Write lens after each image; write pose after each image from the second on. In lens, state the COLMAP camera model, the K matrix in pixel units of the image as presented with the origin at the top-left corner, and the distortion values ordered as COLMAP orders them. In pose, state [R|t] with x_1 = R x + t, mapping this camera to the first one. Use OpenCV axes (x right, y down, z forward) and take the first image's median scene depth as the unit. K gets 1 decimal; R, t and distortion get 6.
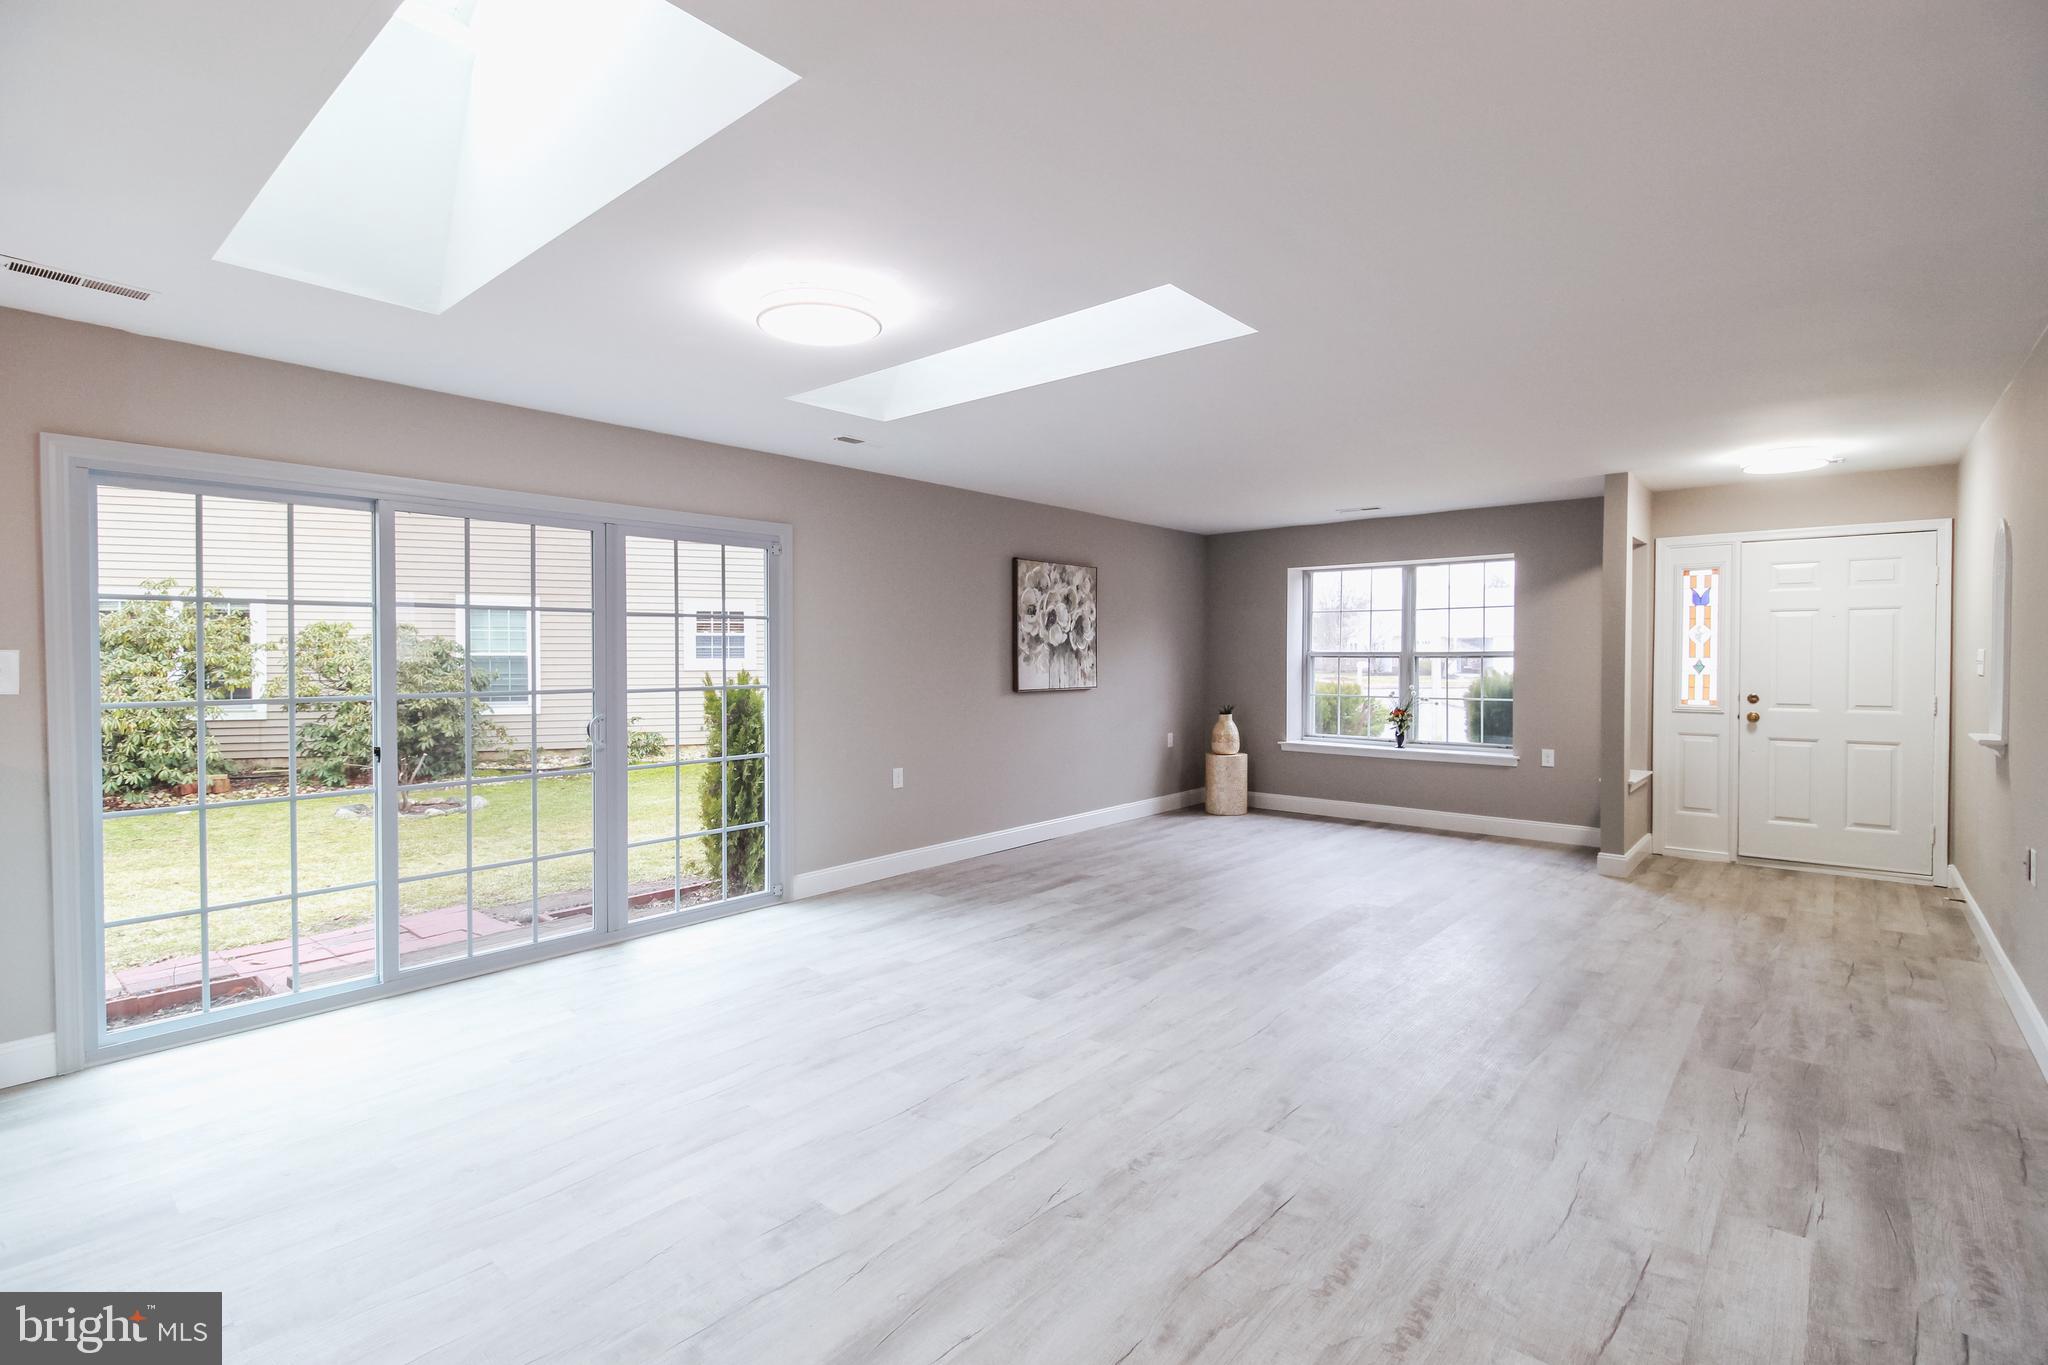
lens RADIAL K [[954.3, 0, 1013.8], [0, 954.3, 681.2], [0, 0, 1]] dist [0.016434, -0.010415]
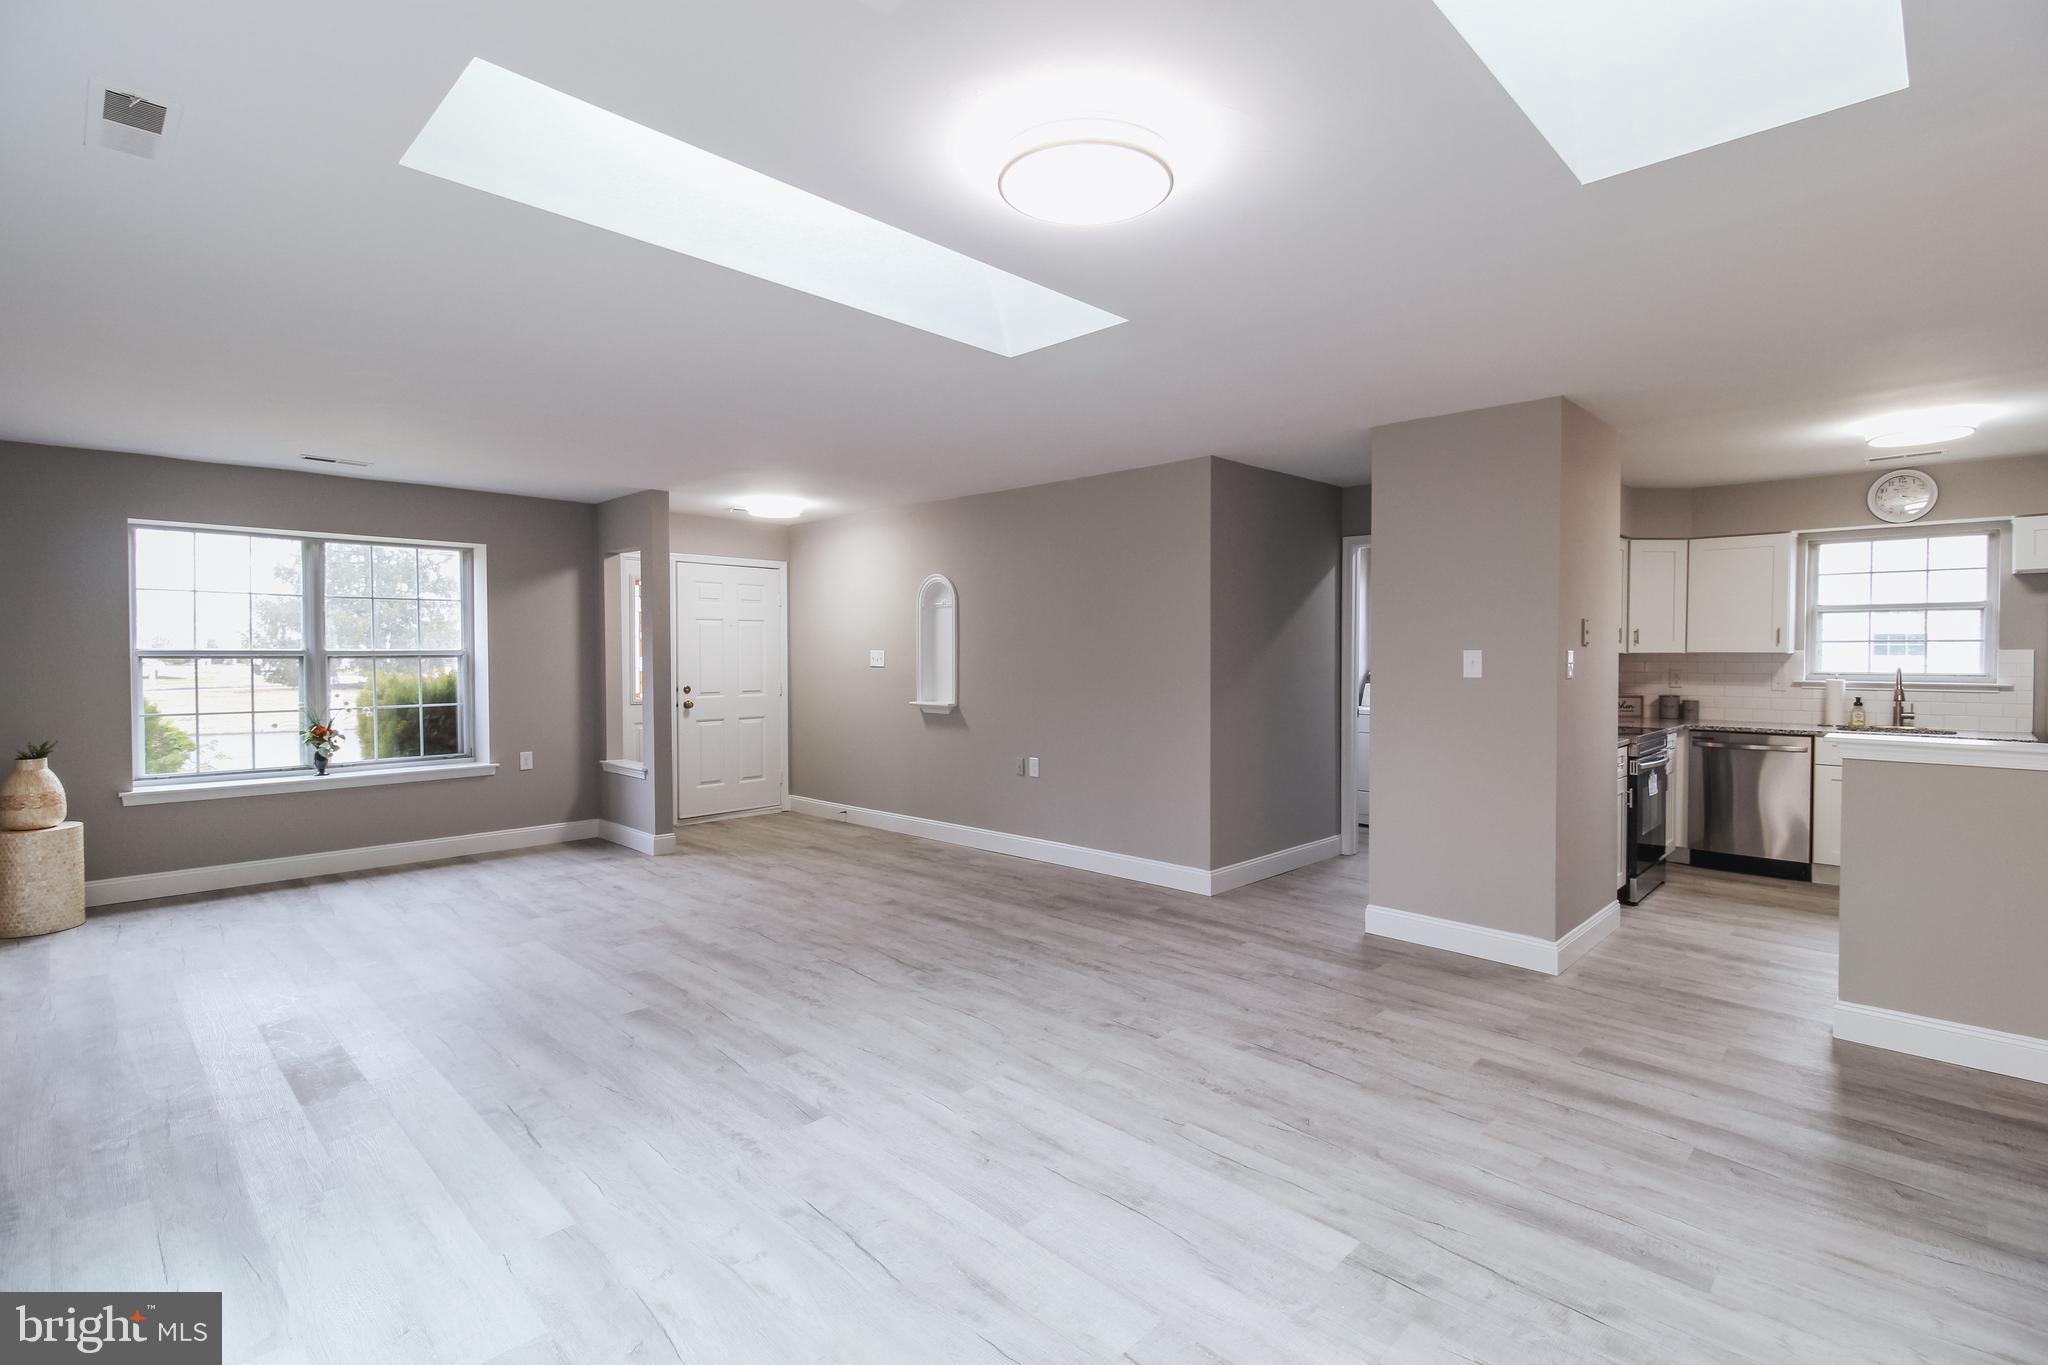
lens RADIAL K [[954.3, 0, 1050.6], [0, 954.3, 674.8], [0, 0, 1]] dist [0.016434, -0.010415]
pose [[0.042018, -0.025517, 0.998791, -0.460771], [0.029423, 0.999272, 0.024291, -0.017338], [-0.998684, 0.028367, 0.042738, 0.507096]]
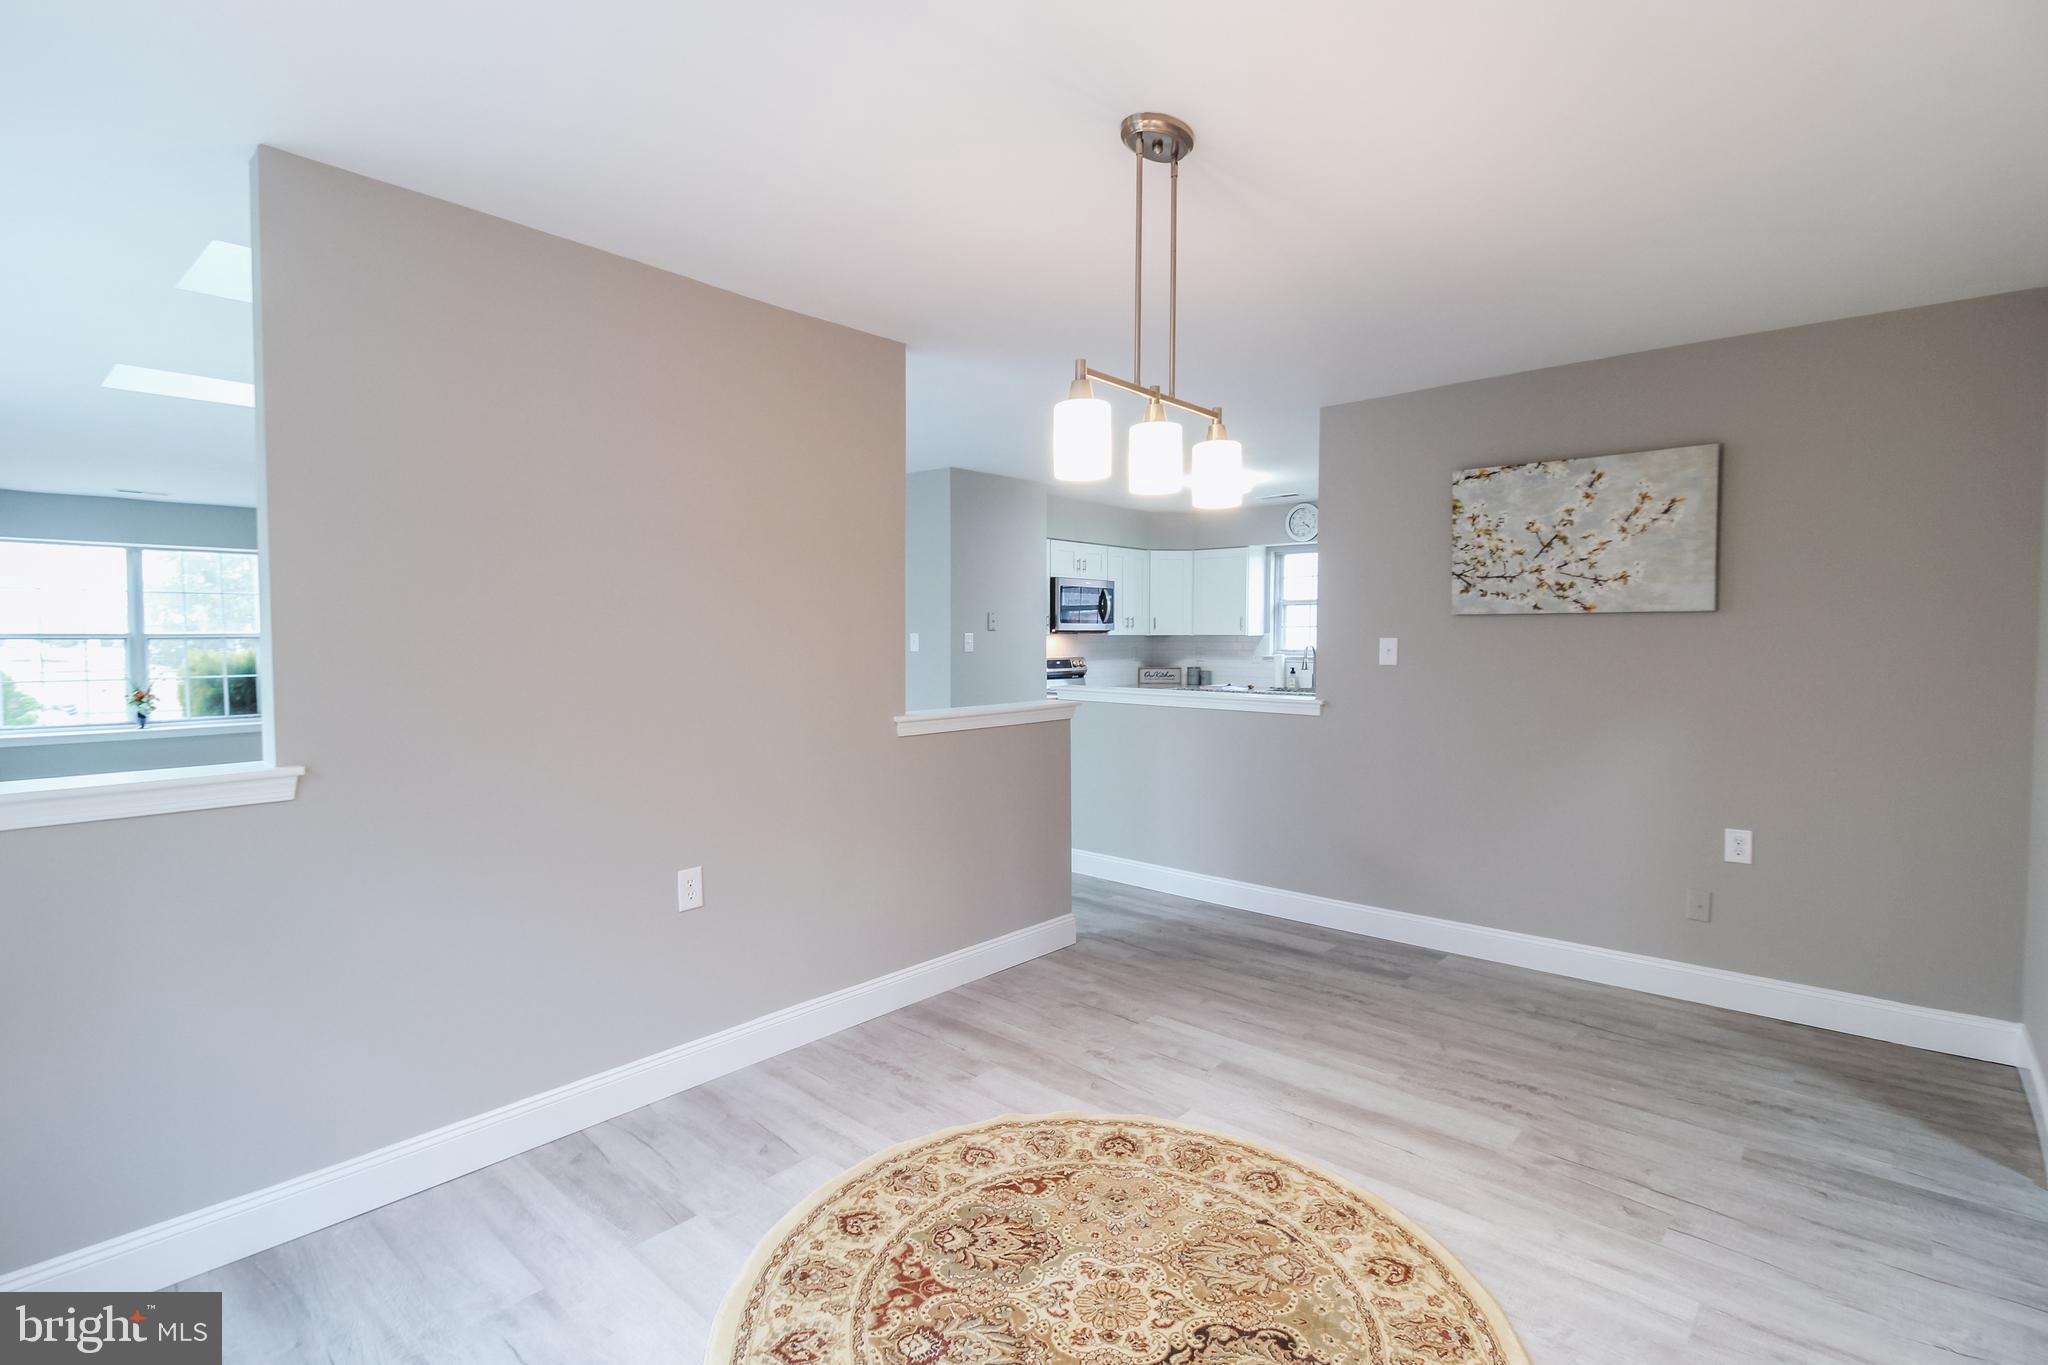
lens RADIAL K [[954.3, 0, 1038.4], [0, 954.3, 682.5], [0, 0, 1]] dist [0.016434, -0.010415]
pose [[0.004824, -0.052059, 0.998632, -0.810281], [0.030220, 0.998195, 0.051890, -0.004883], [-0.999532, 0.029928, 0.006388, 0.062245]]
